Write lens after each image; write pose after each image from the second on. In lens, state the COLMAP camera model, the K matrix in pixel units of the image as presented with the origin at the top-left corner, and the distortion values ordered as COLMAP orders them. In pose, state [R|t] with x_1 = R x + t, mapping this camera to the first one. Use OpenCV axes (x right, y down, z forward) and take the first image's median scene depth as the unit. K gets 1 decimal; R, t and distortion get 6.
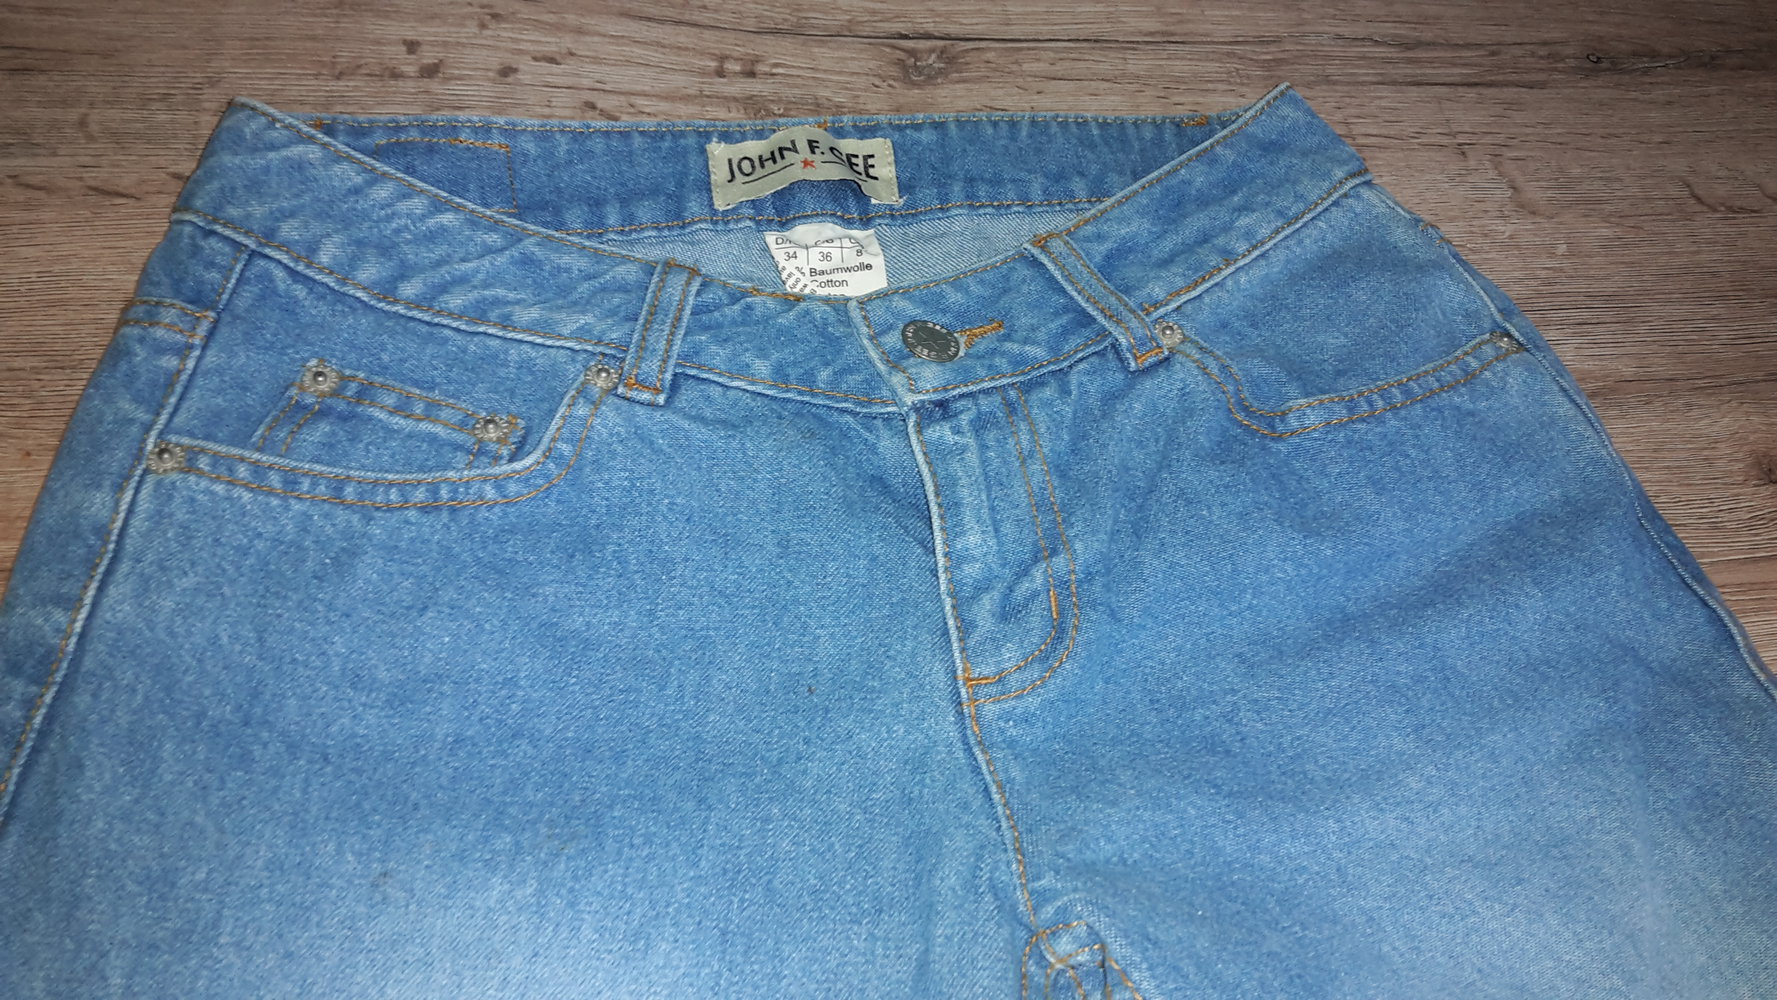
lens RADIAL K [[1746.5, 0, 893.1], [0, 1746.5, 505.5], [0, 0, 1]] dist [0.016168, 0.000000]
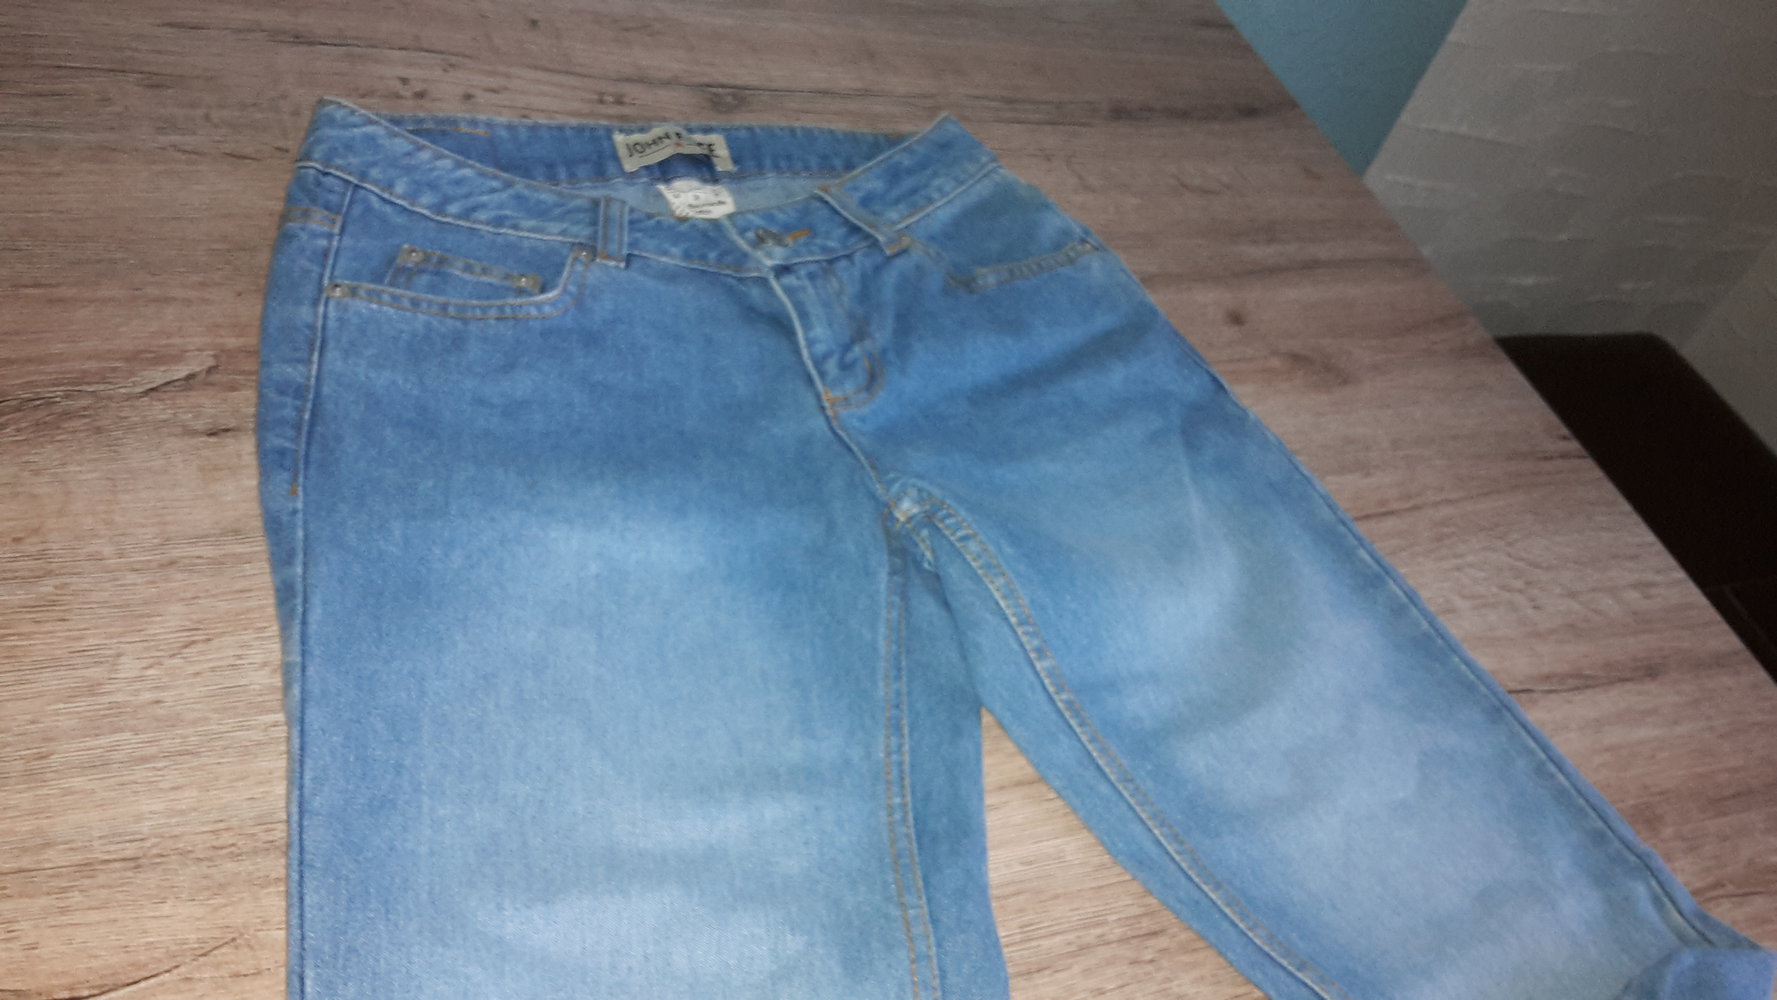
lens RADIAL K [[1746.5, 0, 887.7], [0, 1746.5, 493.1], [0, 0, 1]] dist [0.016168, 0.000000]
pose [[0.967241, -0.045224, 0.249801, -0.294452], [0.076638, 0.990112, -0.117495, 0.347418], [-0.242017, 0.132790, 0.961142, -0.599499]]
